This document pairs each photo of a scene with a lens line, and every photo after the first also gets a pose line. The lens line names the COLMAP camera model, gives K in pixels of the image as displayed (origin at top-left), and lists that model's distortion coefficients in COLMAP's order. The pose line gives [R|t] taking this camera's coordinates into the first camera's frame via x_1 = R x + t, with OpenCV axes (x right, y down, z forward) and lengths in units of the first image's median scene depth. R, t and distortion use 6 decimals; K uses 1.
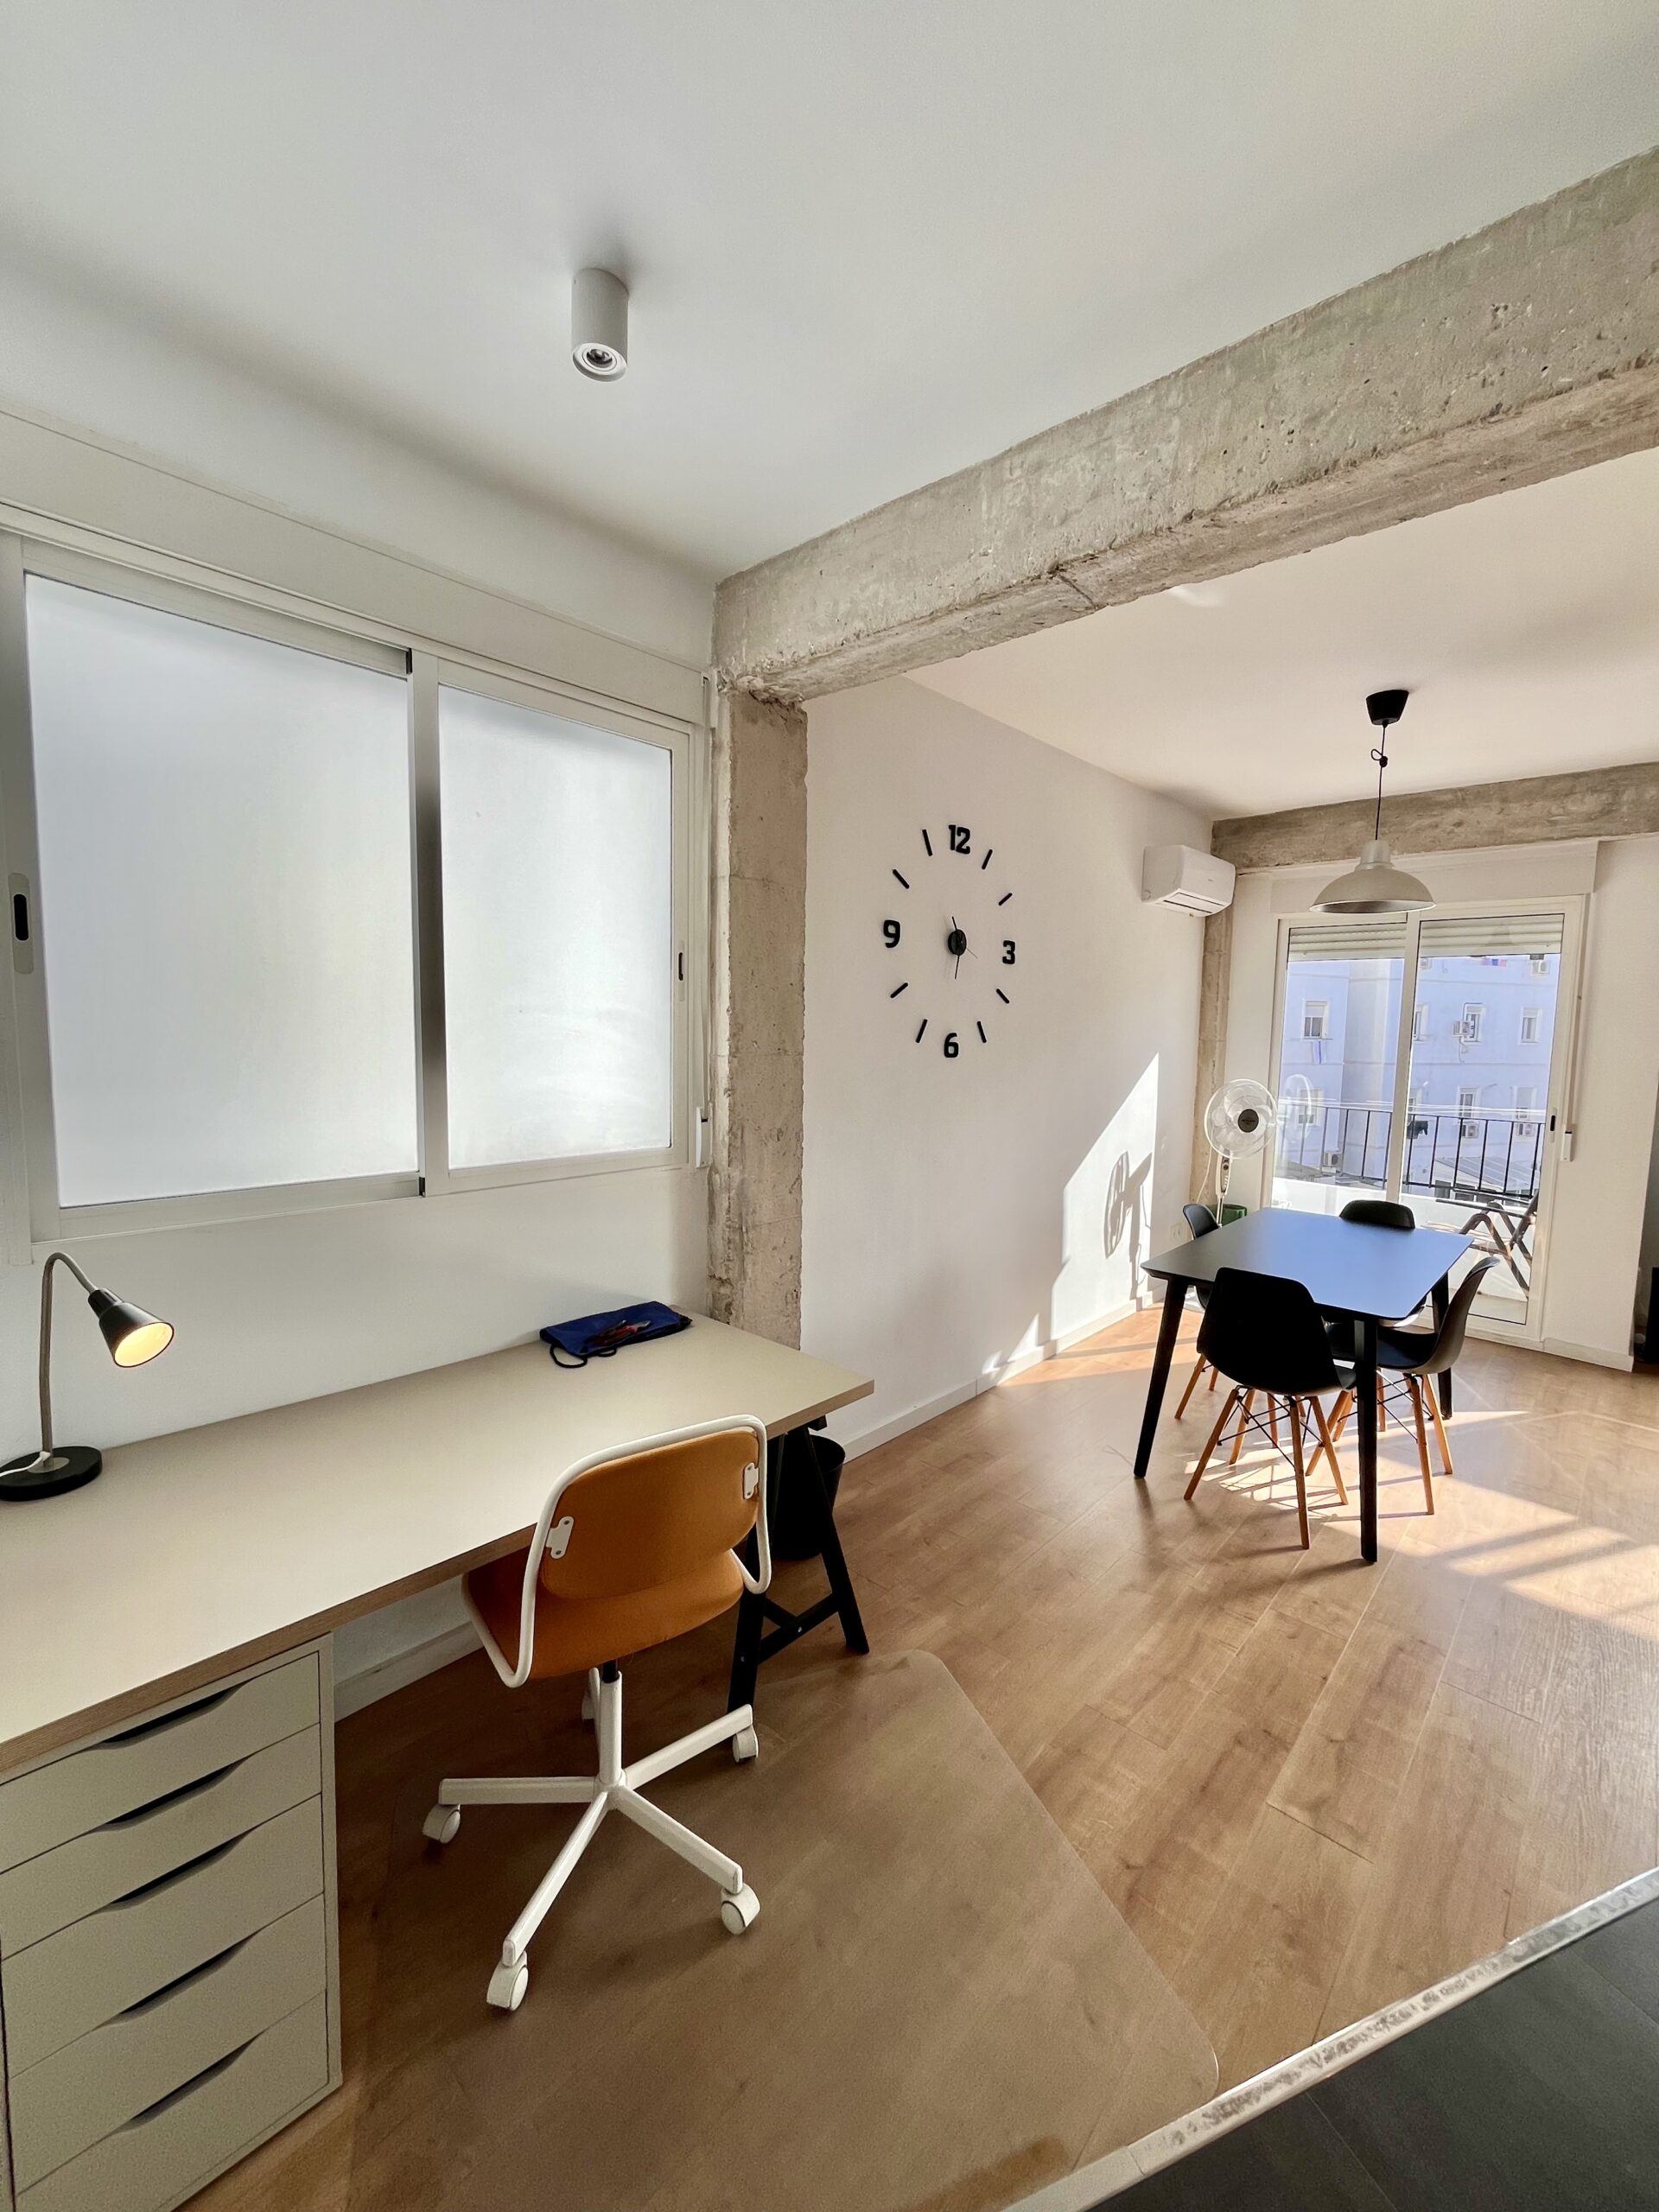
lens RADIAL K [[898.2, 0, 835.9], [0, 898.2, 1109.9], [0, 0, 1]] dist [-0.002982, -0.000450]
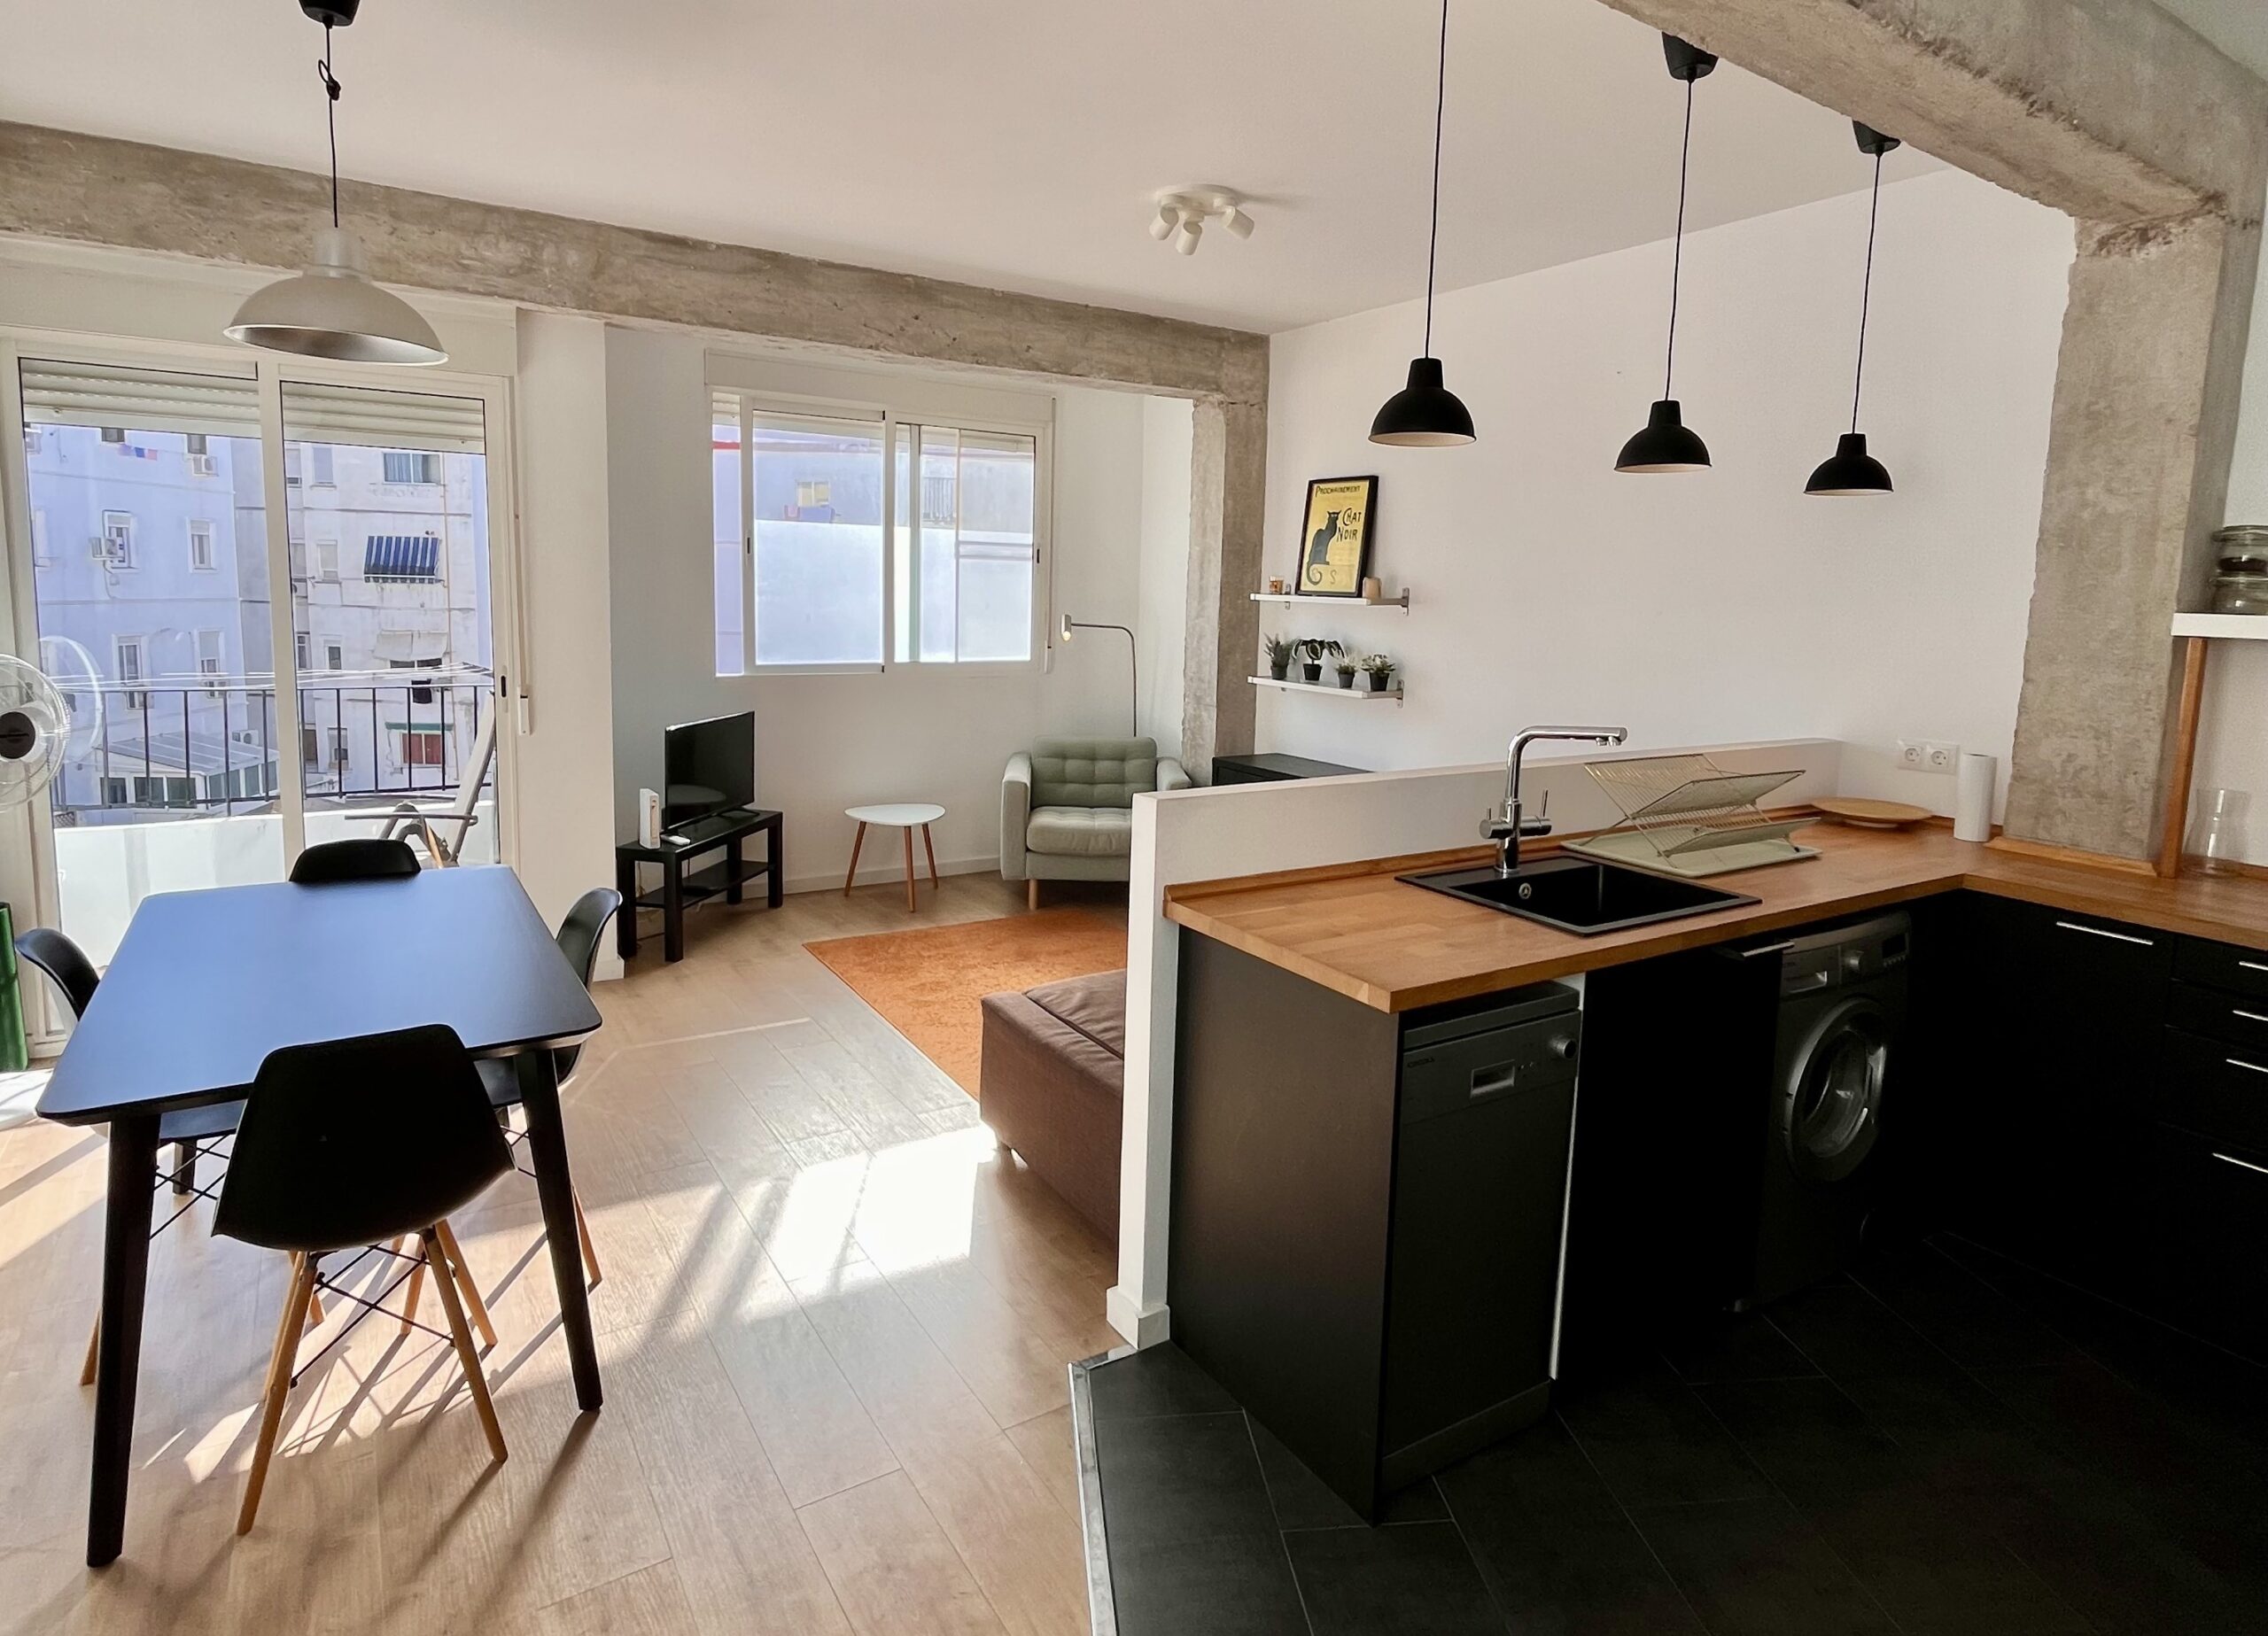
lens RADIAL K [[1228.7, 0, 1133.3], [0, 1228.7, 731.9], [0, 0, 1]] dist [-0.000592, -0.000736]
pose [[0.251290, -0.125992, 0.959677, -0.081725], [0.070742, 0.991231, 0.111611, -0.041498], [-0.965323, 0.039843, 0.257999, 0.403776]]
